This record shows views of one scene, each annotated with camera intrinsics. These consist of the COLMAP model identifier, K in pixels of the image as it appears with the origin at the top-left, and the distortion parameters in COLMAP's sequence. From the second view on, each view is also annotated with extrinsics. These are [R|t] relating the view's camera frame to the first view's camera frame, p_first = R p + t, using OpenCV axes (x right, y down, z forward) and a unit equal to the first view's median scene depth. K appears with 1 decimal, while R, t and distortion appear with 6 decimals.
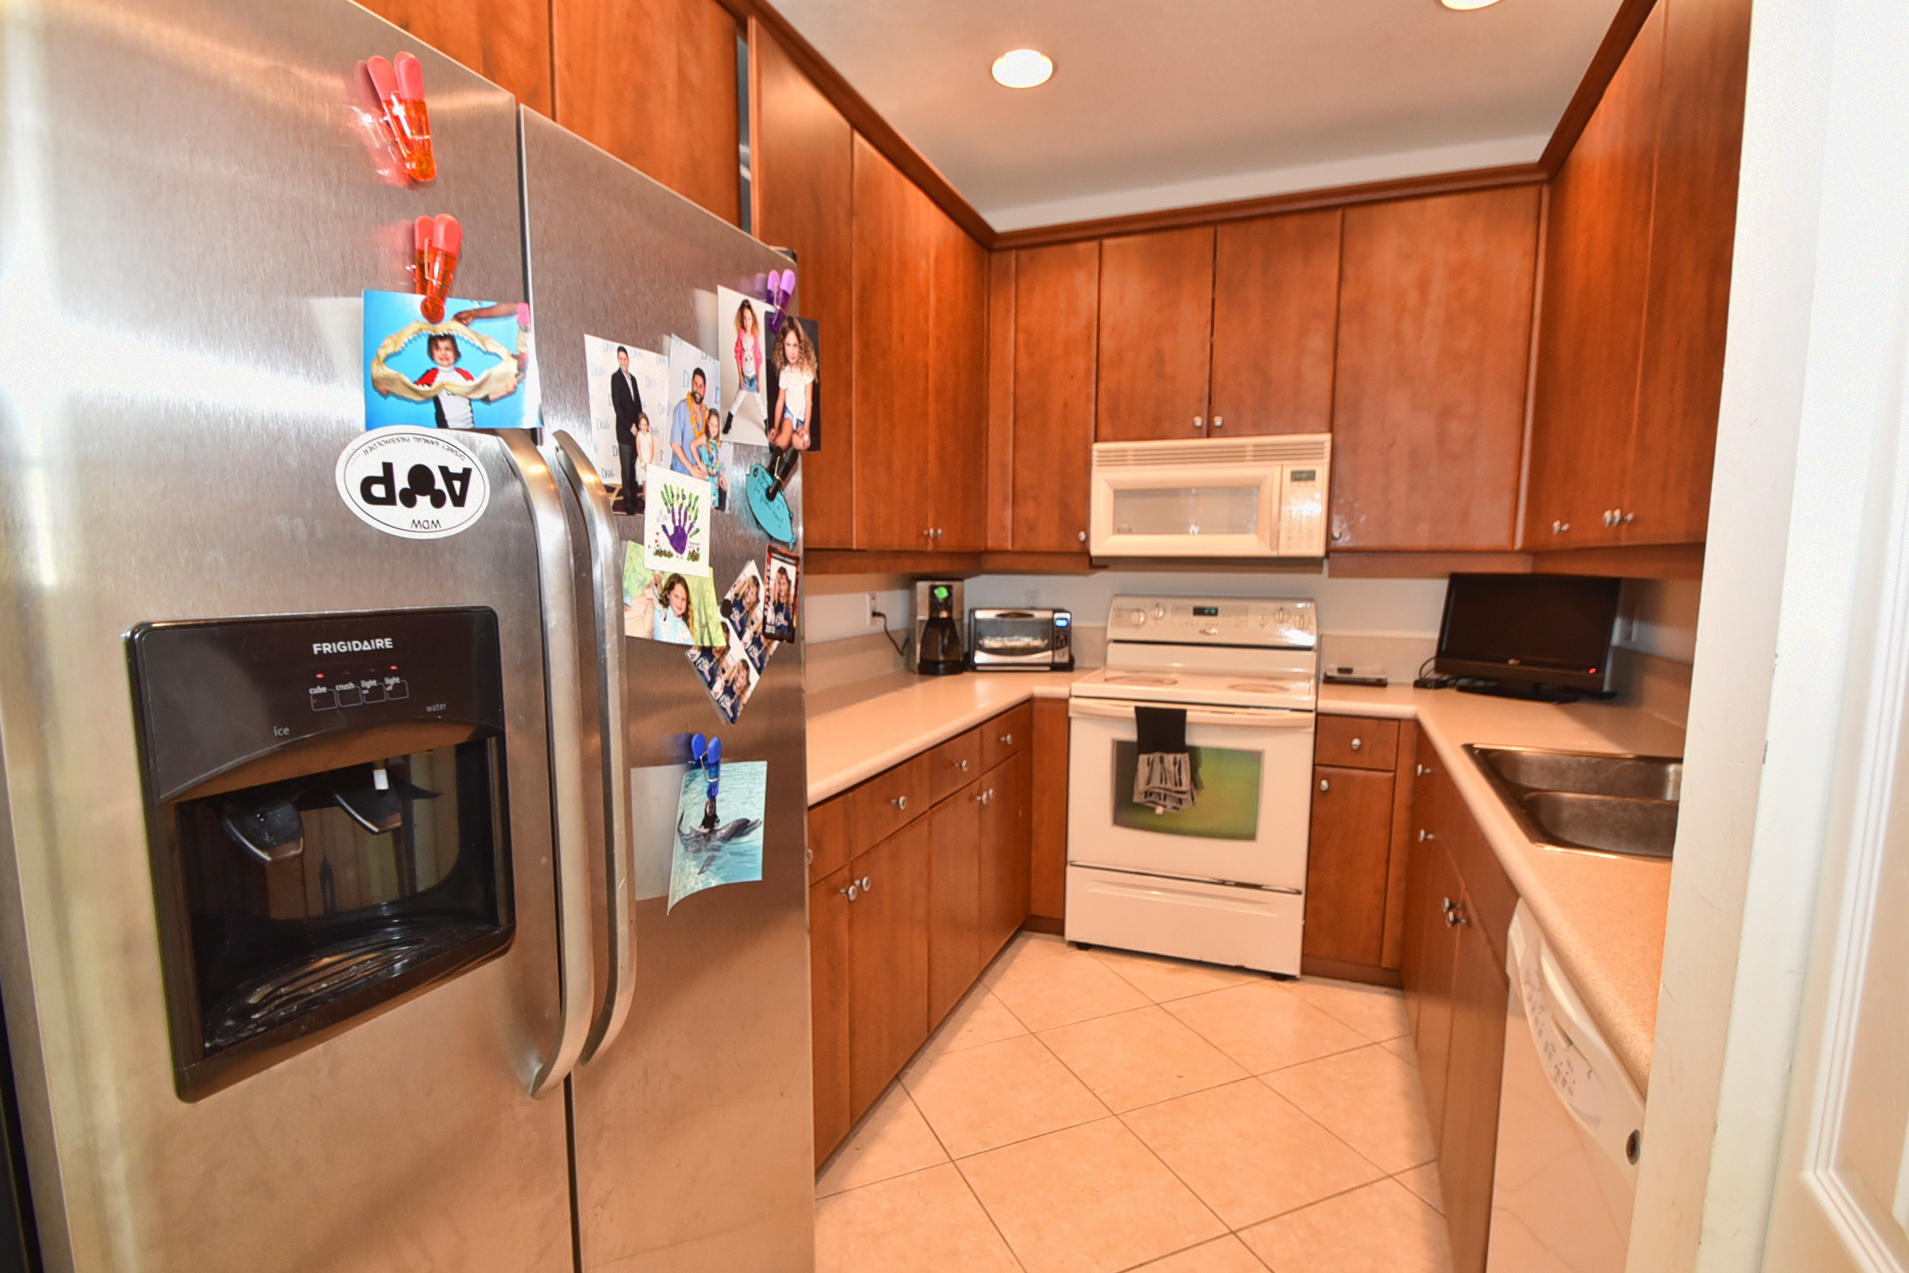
lens RADIAL K [[867.1, 0, 959.8], [0, 867.1, 667.1], [0, 0, 1]] dist [-0.007582, -0.008179]
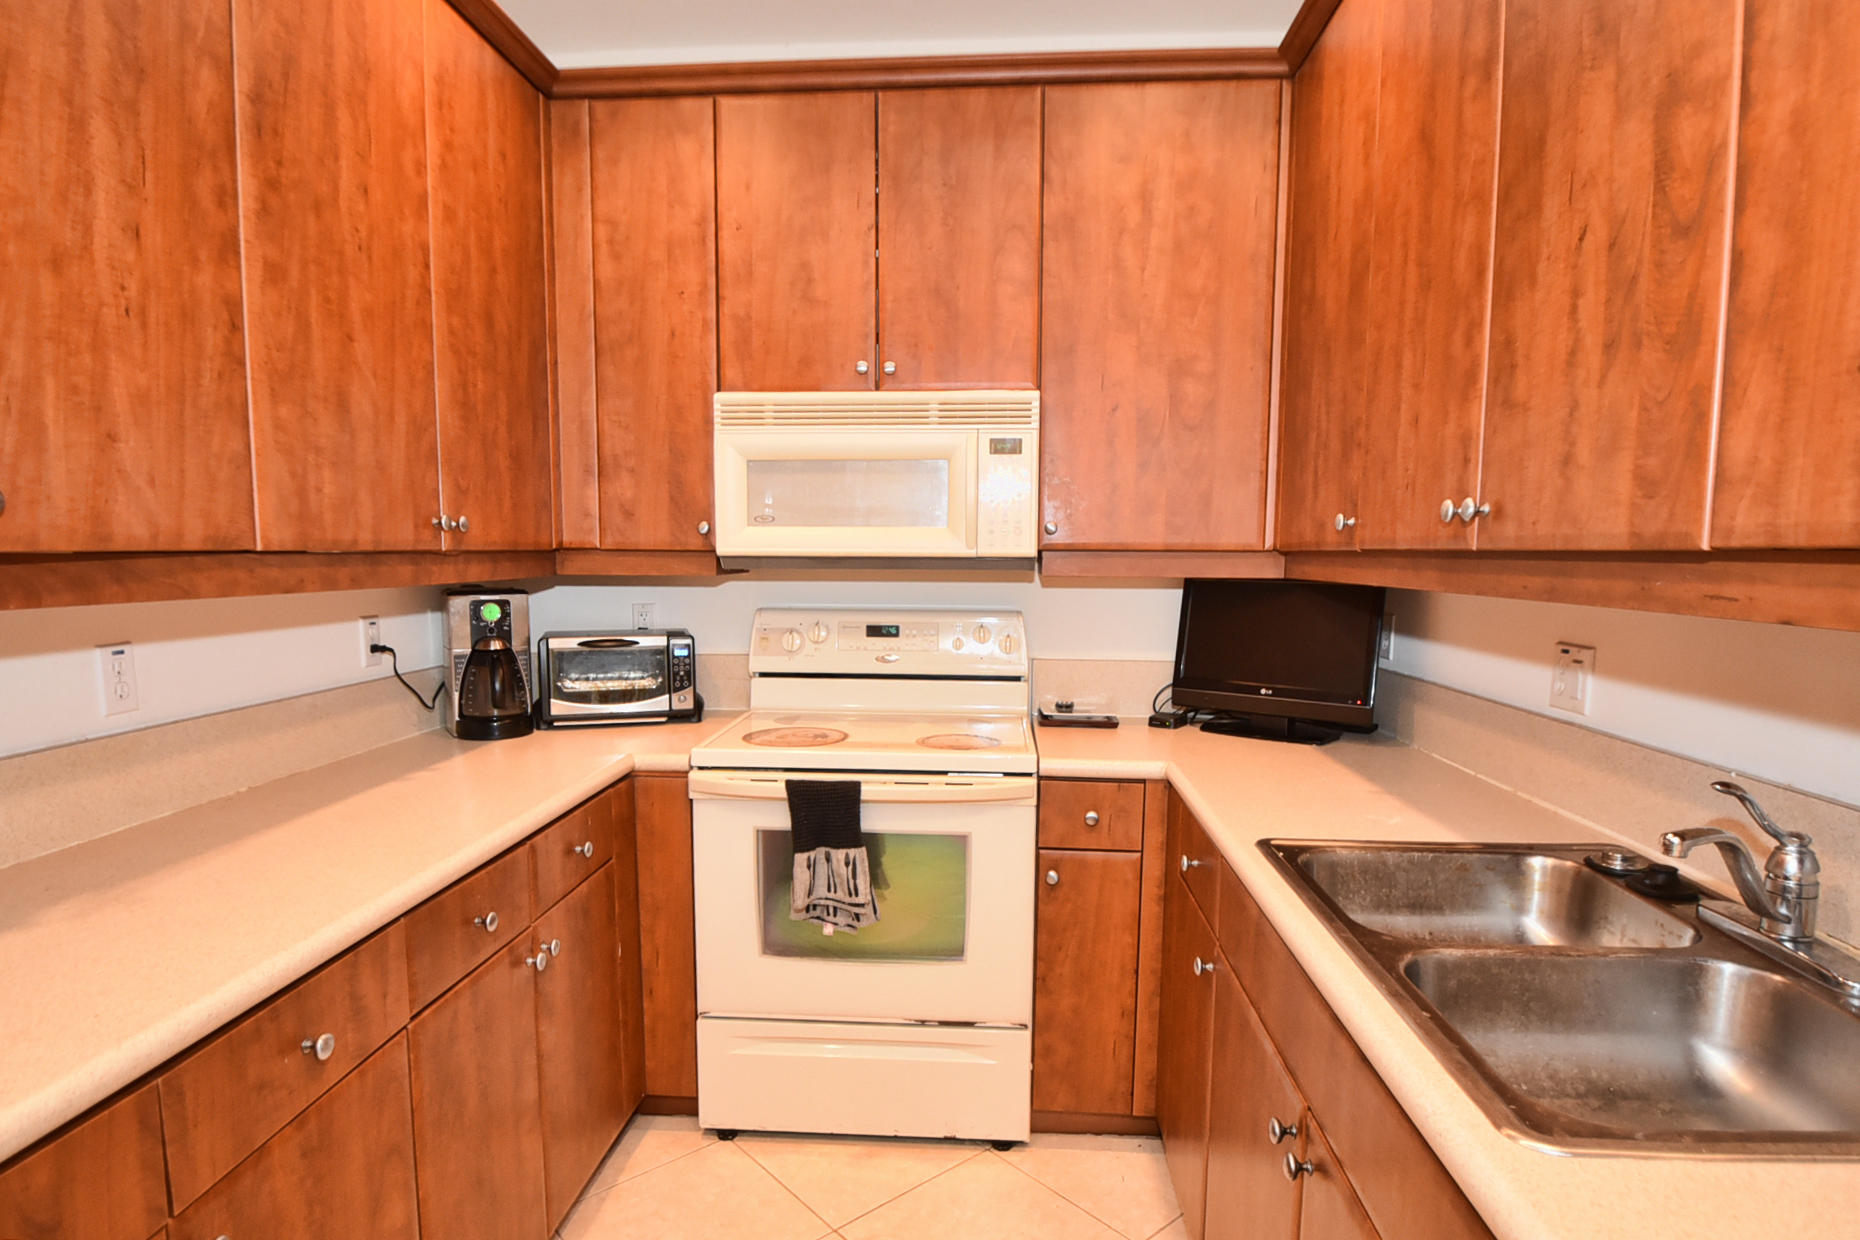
lens RADIAL K [[946.6, 0, 932.4], [0, 946.6, 632.9], [0, 0, 1]] dist [-0.015188, 0.000872]
pose [[0.947737, -0.029204, 0.317712, 0.081594], [0.040018, 0.998819, -0.027561, -0.045087], [-0.316532, 0.038834, 0.947787, 0.270730]]
